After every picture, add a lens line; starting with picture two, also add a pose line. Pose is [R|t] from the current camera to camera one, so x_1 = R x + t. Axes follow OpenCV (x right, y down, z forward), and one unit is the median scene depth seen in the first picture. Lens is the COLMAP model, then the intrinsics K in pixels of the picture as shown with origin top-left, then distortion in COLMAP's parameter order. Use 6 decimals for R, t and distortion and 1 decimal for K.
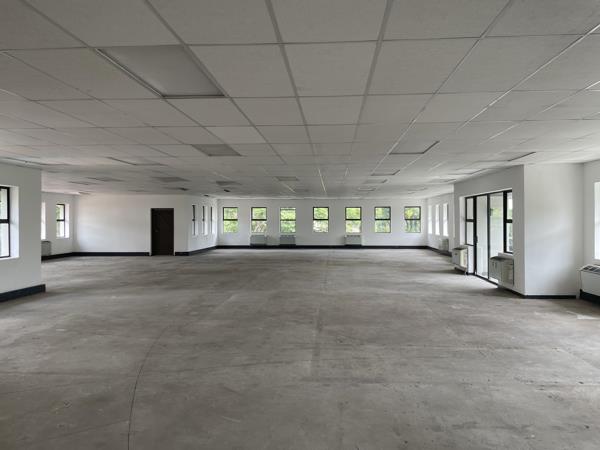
lens RADIAL K [[459.9, 0, 305.5], [0, 459.9, 219.9], [0, 0, 1]] dist [0.051474, -0.057495]
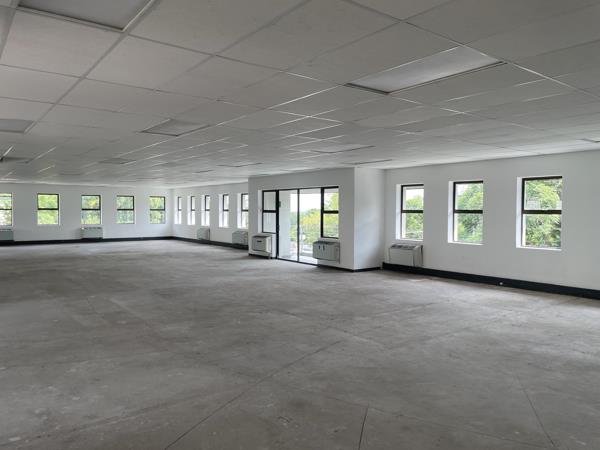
lens RADIAL K [[459.9, 0, 301.9], [0, 459.9, 225.7], [0, 0, 1]] dist [0.051474, -0.057495]
pose [[0.753895, -0.018110, 0.656745, -0.418849], [-0.003689, 0.999488, 0.031796, 0.001088], [-0.656985, -0.026393, 0.753442, 0.126955]]
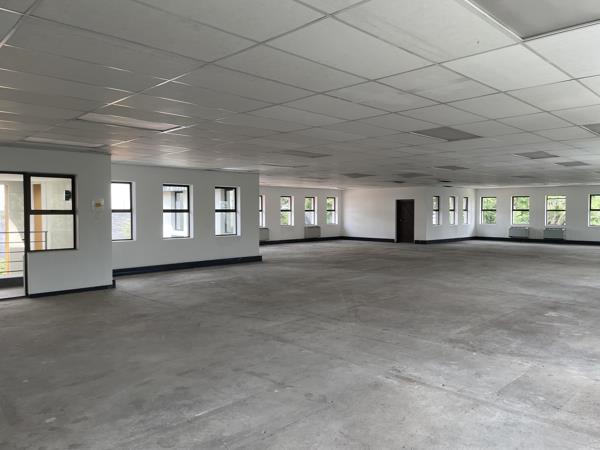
lens RADIAL K [[459.9, 0, 305.3], [0, 459.9, 223.1], [0, 0, 1]] dist [0.051474, -0.057495]
pose [[0.744378, 0.021260, -0.667420, 0.449765], [-0.002962, 0.999588, 0.028538, 0.000946], [0.667752, -0.019267, 0.744135, 0.061265]]
